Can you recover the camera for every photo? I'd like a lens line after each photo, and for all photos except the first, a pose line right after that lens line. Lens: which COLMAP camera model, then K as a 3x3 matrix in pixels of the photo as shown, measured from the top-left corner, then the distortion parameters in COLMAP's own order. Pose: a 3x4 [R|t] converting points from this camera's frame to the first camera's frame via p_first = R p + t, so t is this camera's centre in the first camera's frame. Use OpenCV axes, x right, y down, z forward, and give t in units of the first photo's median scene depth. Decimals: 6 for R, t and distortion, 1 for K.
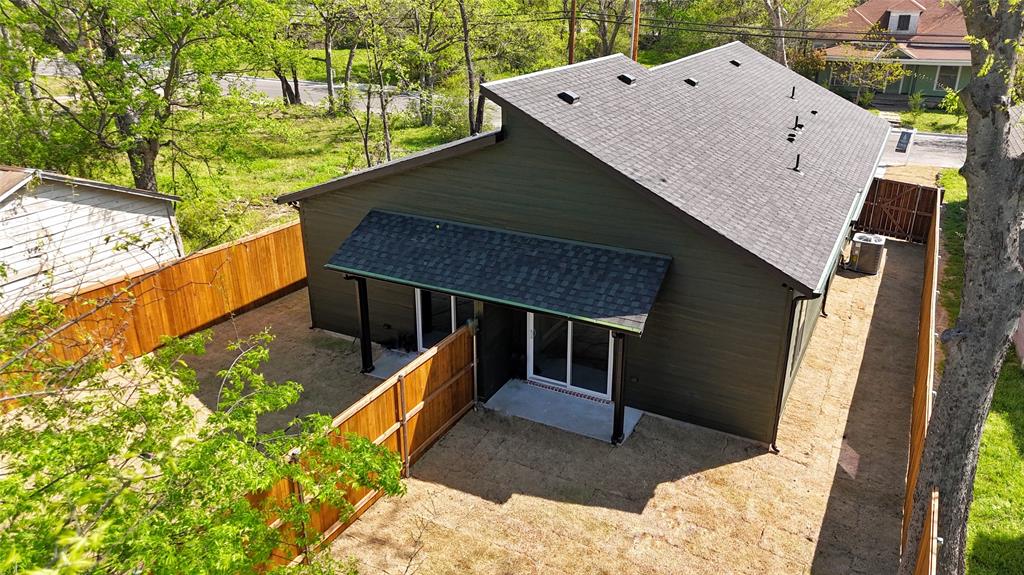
lens RADIAL K [[750.2, 0, 512.9], [0, 750.2, 288.0], [0, 0, 1]] dist [0.041327, -0.015987]
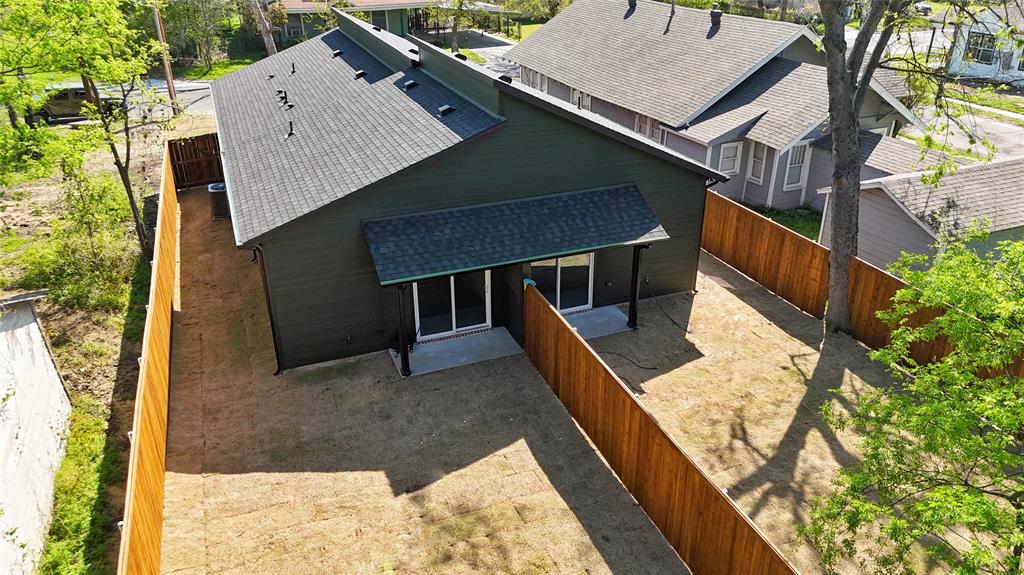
lens RADIAL K [[750.2, 0, 510.6], [0, 750.2, 286.7], [0, 0, 1]] dist [0.041327, -0.015987]
pose [[0.656161, -0.337958, 0.674712, -0.845826], [0.291357, 0.938237, 0.186610, -0.170290], [-0.696106, 0.074136, 0.714101, 0.185692]]
